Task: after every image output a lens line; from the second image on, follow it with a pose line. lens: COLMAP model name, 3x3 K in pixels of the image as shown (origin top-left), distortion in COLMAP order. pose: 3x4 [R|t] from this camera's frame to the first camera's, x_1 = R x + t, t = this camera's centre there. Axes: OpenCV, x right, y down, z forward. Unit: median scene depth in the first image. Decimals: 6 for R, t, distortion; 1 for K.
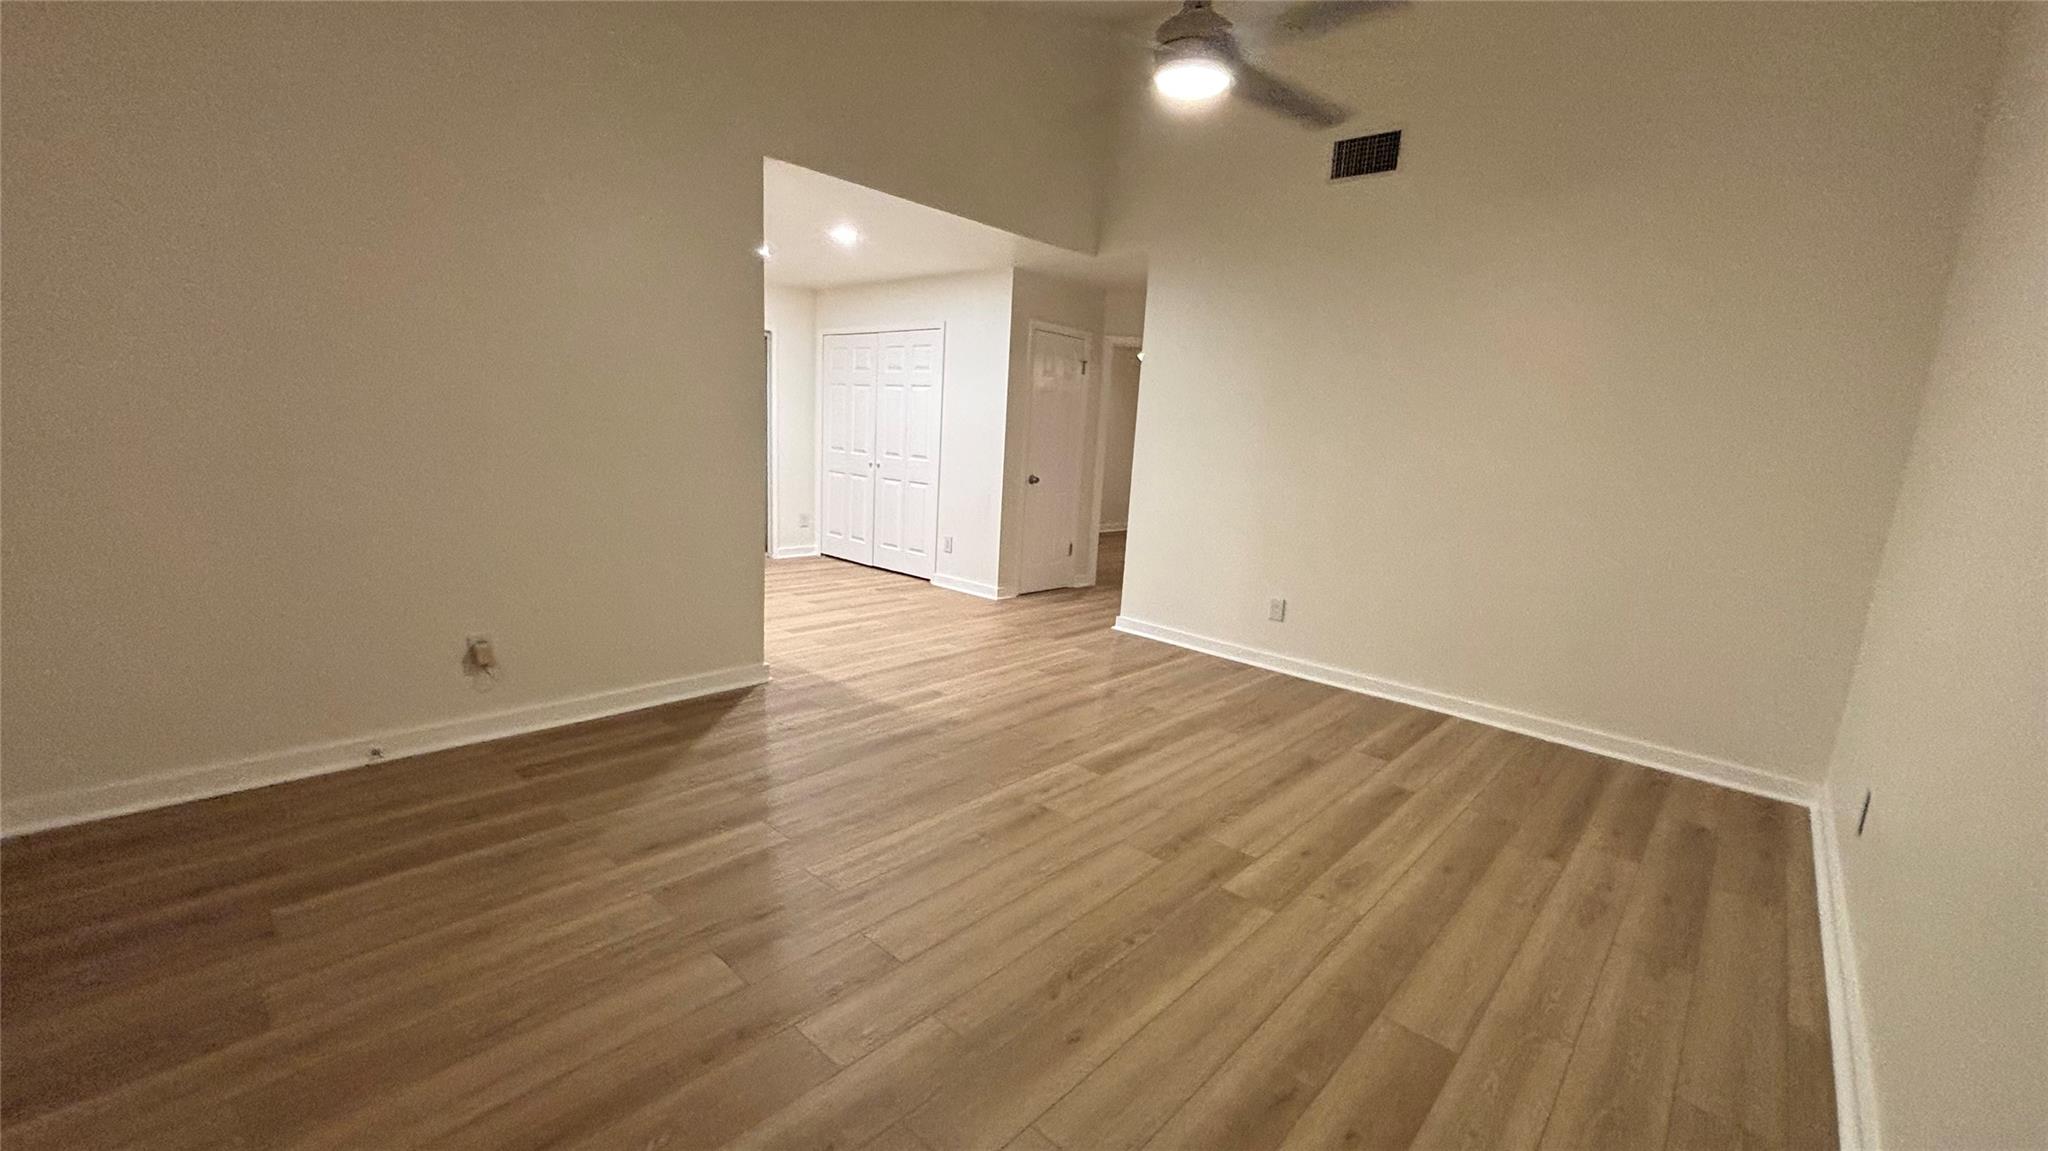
lens RADIAL K [[825.9, 0, 1019.7], [0, 825.9, 568.1], [0, 0, 1]] dist [0.003386, 0.000139]
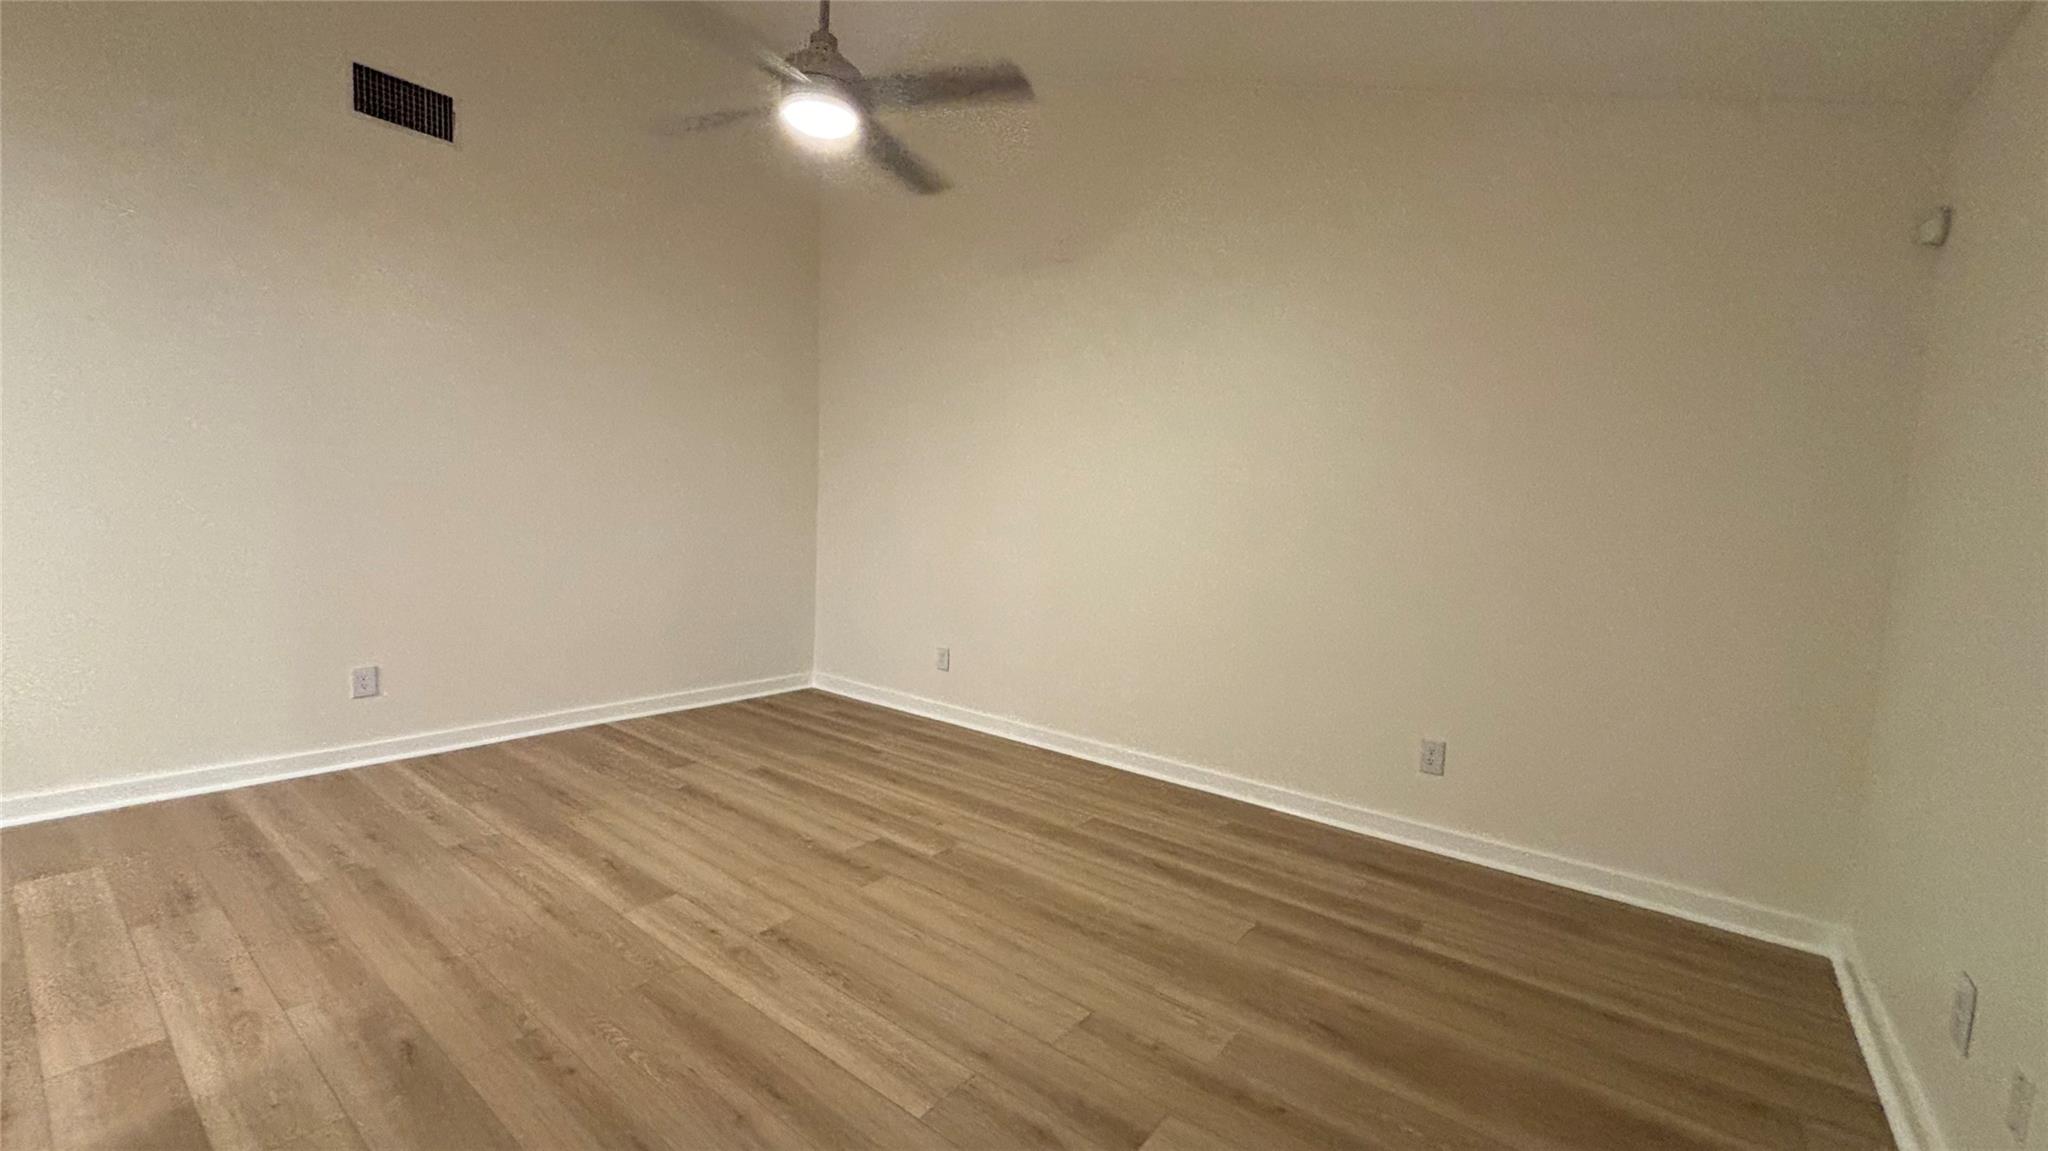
lens RADIAL K [[822.2, 0, 1015.5], [0, 822.2, 584.0], [0, 0, 1]] dist [-0.000215, -0.000174]
pose [[-0.080211, -0.158636, 0.984074, -0.662201], [0.116226, 0.979032, 0.167297, -0.136776], [-0.989979, 0.127794, -0.060091, 0.690860]]
